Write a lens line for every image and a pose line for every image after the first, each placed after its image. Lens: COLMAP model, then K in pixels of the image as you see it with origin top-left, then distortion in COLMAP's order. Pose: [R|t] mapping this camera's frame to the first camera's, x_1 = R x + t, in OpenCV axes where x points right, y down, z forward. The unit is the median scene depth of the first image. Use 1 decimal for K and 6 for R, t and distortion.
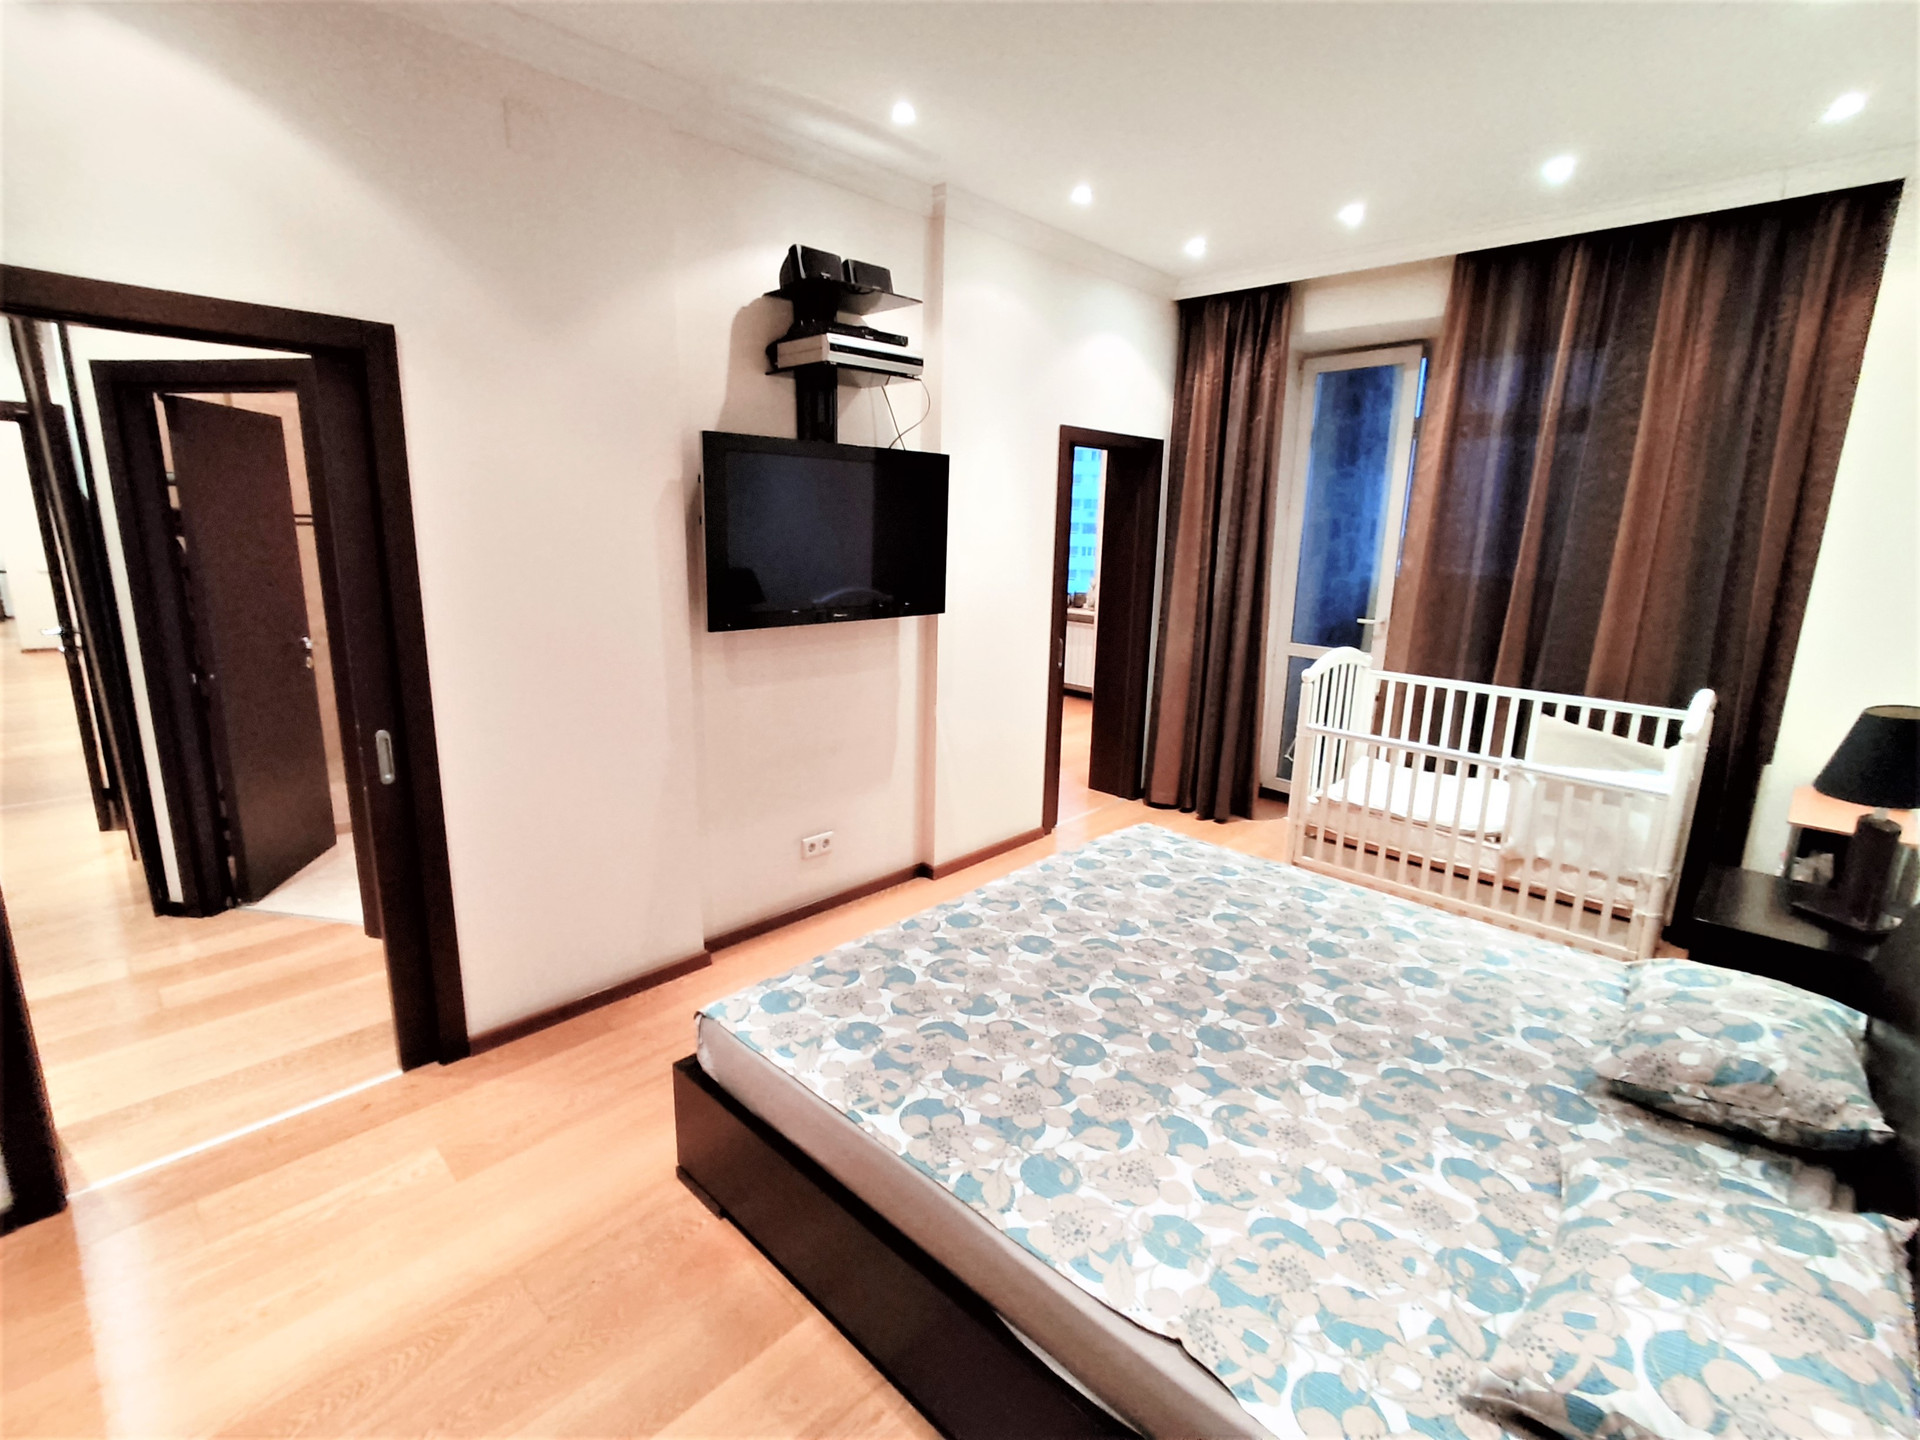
lens RADIAL K [[879.7, 0, 952.5], [0, 879.7, 710.9], [0, 0, 1]] dist [-0.003662, -0.001272]
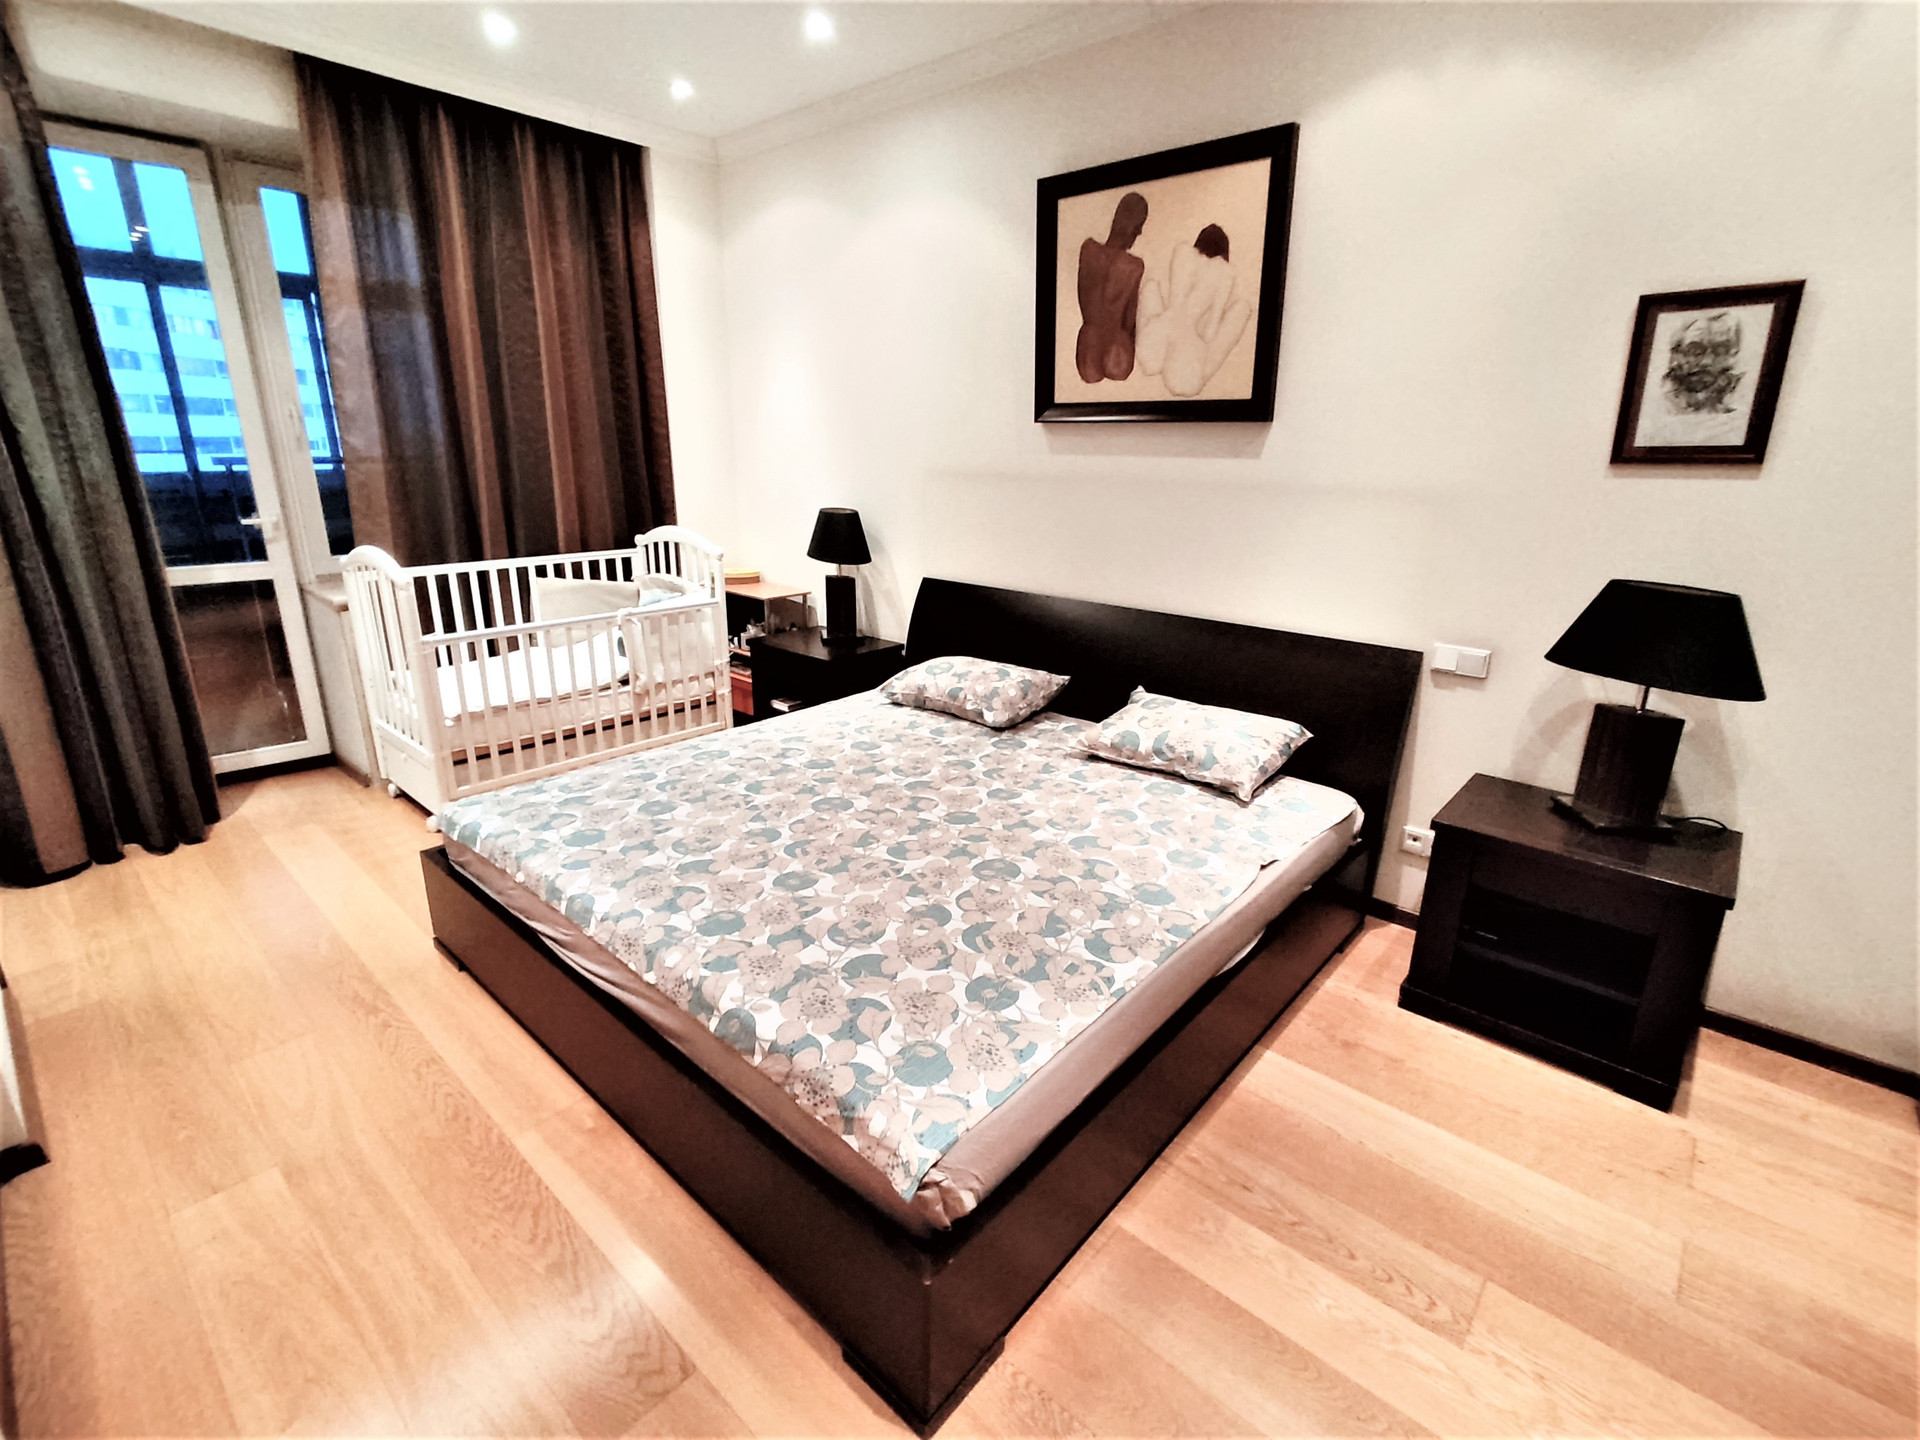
lens RADIAL K [[882.4, 0, 951.7], [0, 882.4, 712.2], [0, 0, 1]] dist [-0.003294, 0.000188]
pose [[-0.042291, -0.316845, 0.947534, -0.592400], [0.200400, 0.926419, 0.318729, -0.117500], [-0.978801, 0.203366, 0.024317, 0.685849]]
